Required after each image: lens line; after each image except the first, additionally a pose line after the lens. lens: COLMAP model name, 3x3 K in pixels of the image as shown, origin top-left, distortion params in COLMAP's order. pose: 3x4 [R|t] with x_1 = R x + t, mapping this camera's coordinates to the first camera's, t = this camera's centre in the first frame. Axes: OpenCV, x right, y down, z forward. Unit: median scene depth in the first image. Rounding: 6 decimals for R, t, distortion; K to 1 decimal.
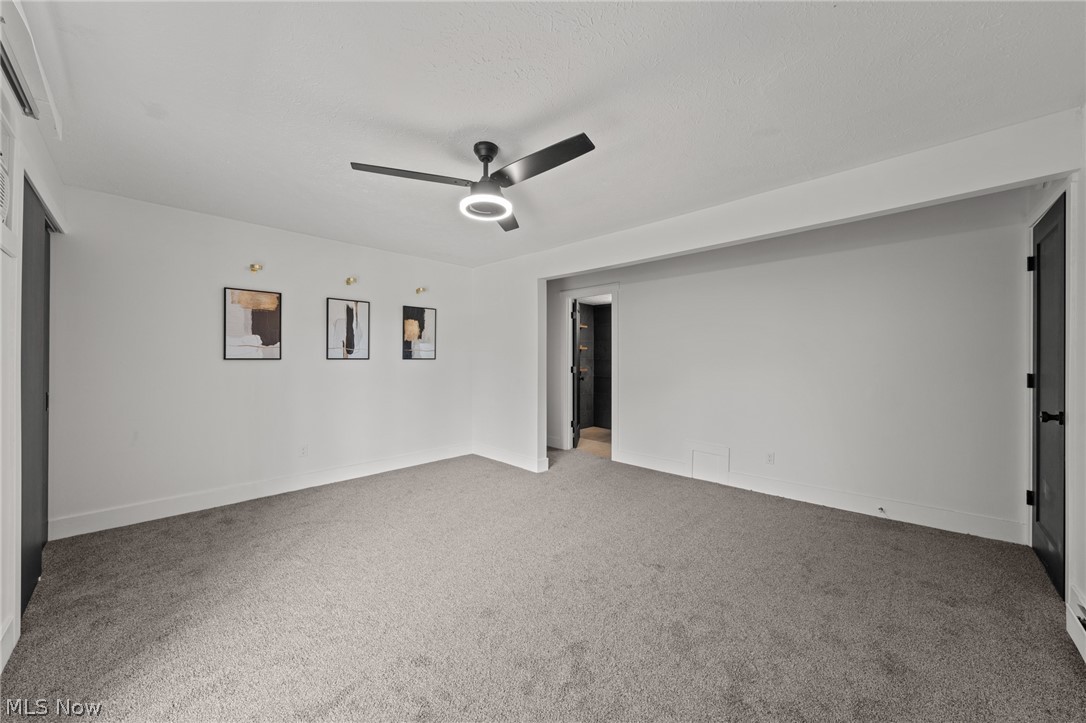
lens RADIAL K [[389.1, 0, 525.5], [0, 389.1, 358.2], [0, 0, 1]] dist [-0.002146, -0.000067]
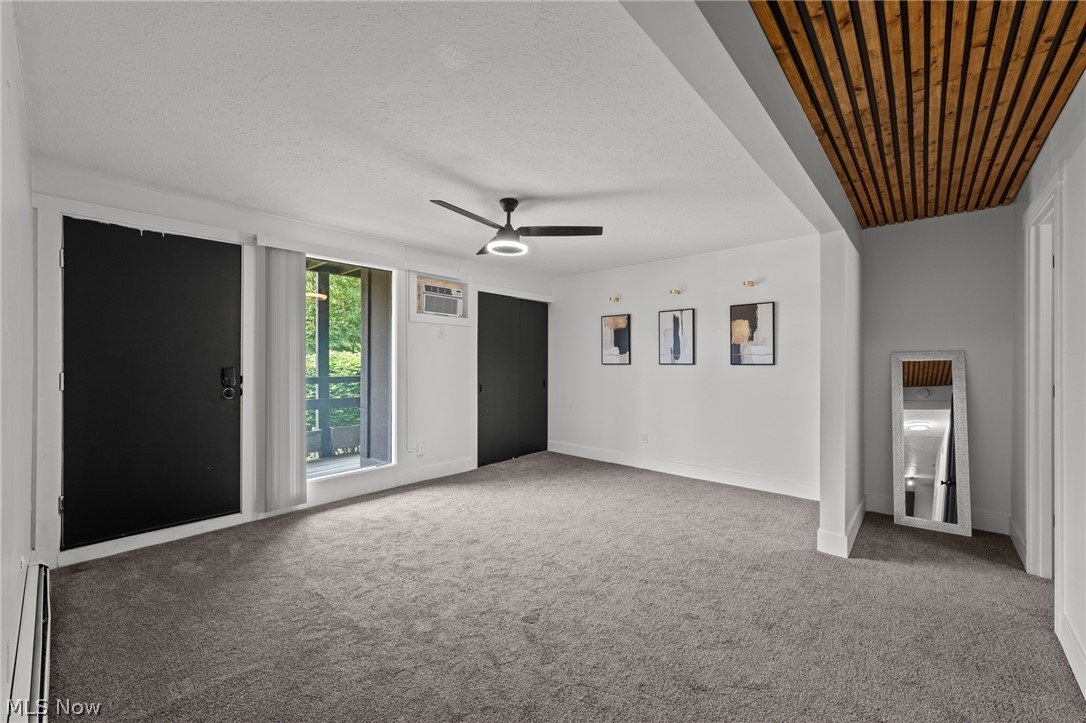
lens RADIAL K [[420.6, 0, 541.3], [0, 420.6, 362.6], [0, 0, 1]] dist [-0.001573, 0.000074]
pose [[0.067655, -0.005206, -0.997695, 0.692807], [-0.002709, 0.999982, -0.005402, 0.004761], [0.997705, 0.003068, 0.067639, 0.543948]]
